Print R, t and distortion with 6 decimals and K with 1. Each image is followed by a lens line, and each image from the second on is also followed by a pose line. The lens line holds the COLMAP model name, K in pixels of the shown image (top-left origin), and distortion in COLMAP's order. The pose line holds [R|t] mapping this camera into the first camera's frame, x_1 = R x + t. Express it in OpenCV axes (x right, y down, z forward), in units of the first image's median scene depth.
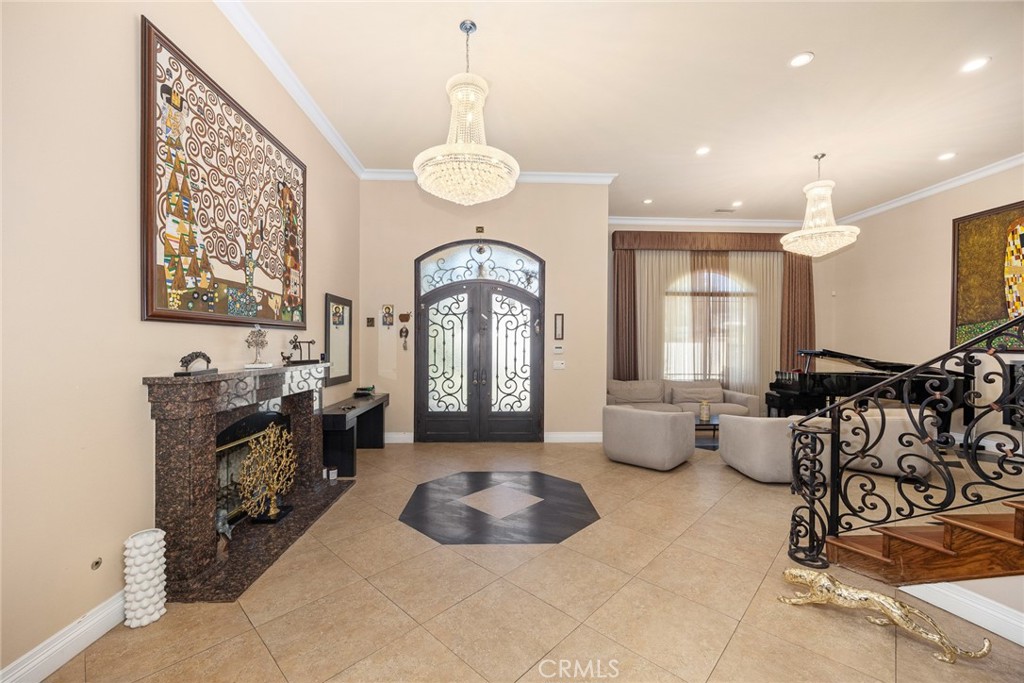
lens RADIAL K [[394.2, 0, 505.1], [0, 394.2, 345.1], [0, 0, 1]] dist [0.002734, -0.000020]
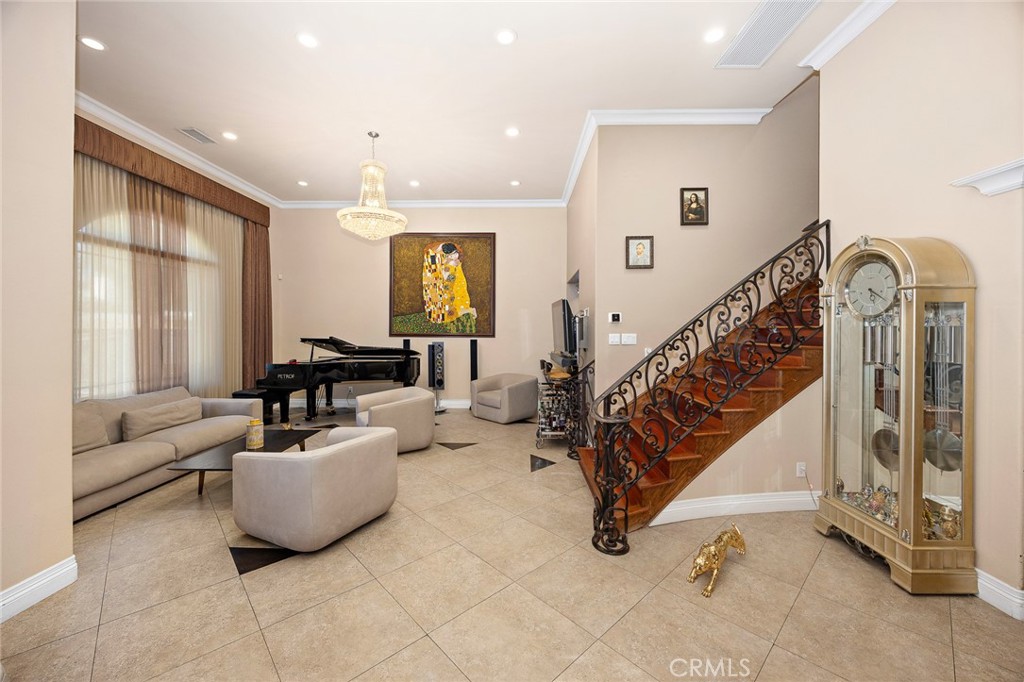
lens RADIAL K [[394.2, 0, 512.2], [0, 394.2, 332.1], [0, 0, 1]] dist [0.002734, -0.000020]
pose [[0.058485, -0.013378, 0.998199, -0.196900], [0.001381, 0.999910, 0.013320, -0.021815], [-0.998287, 0.000599, 0.058499, 0.874198]]
